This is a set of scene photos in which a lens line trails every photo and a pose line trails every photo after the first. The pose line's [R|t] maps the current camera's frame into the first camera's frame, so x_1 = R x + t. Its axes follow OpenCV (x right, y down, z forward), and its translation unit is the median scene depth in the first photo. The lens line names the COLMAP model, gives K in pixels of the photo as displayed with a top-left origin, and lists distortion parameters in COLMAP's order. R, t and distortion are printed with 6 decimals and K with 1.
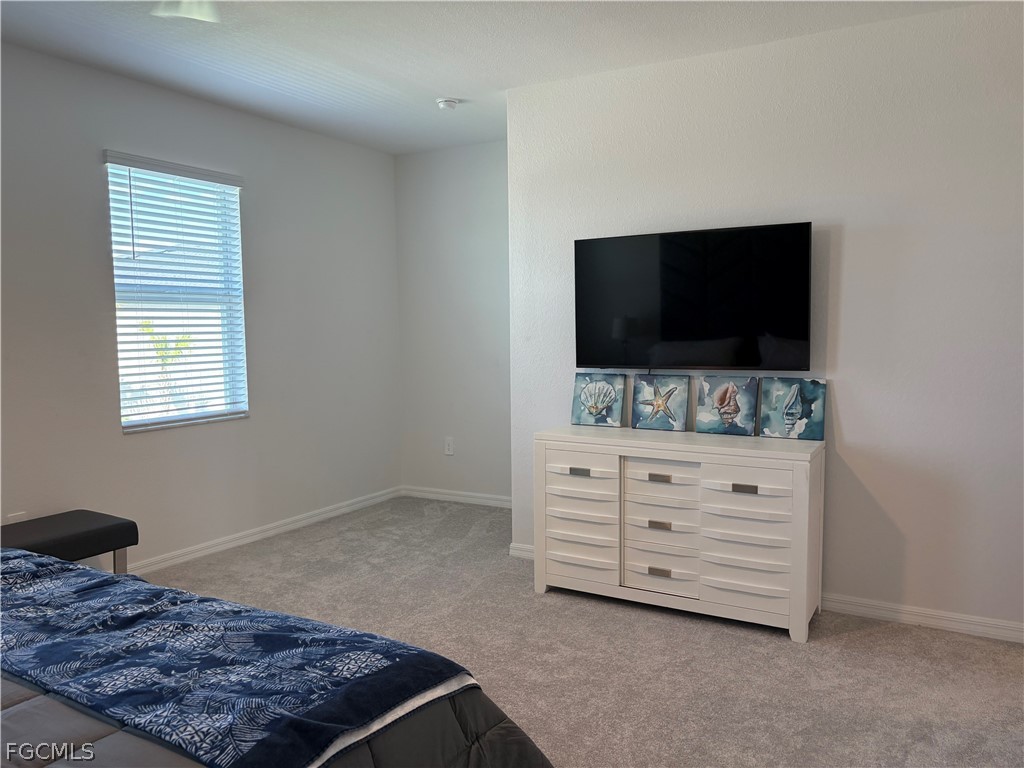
lens RADIAL K [[777.3, 0, 511.9], [0, 777.3, 382.3], [0, 0, 1]] dist [0.026093, -0.017866]
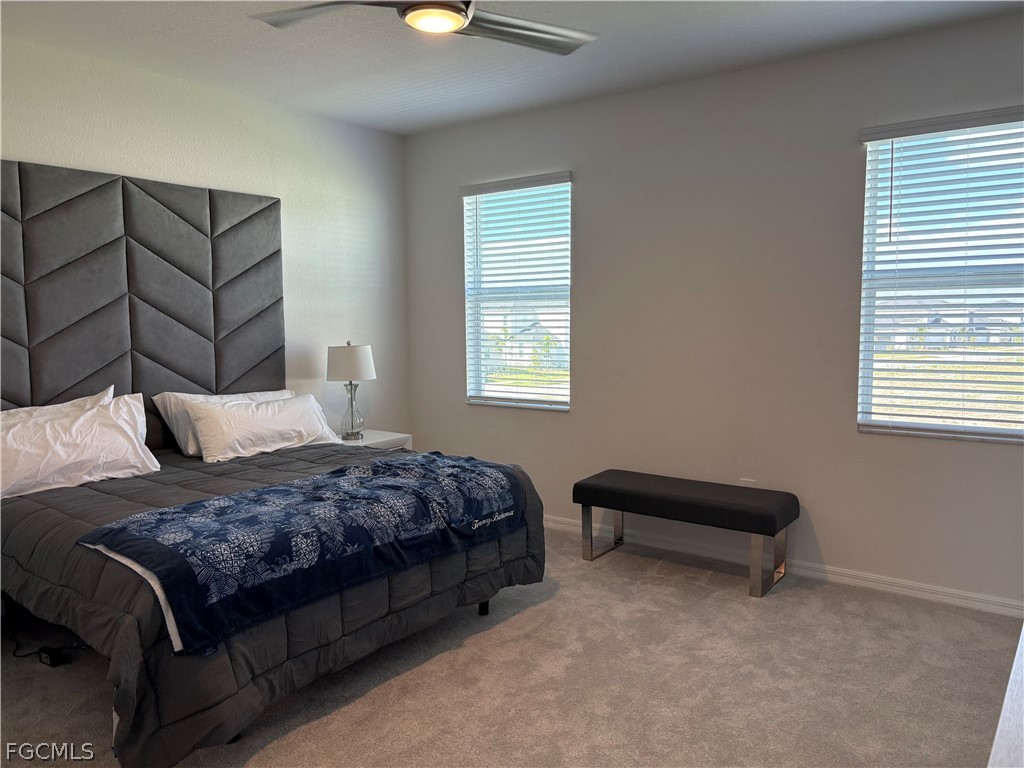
lens RADIAL K [[777.3, 0, 513.5], [0, 777.3, 387.2], [0, 0, 1]] dist [0.026093, -0.017866]
pose [[-0.090994, 0.086494, -0.992088, 0.474045], [-0.071198, 0.993107, 0.093113, -0.045729], [0.993303, 0.079107, -0.084209, 0.680995]]
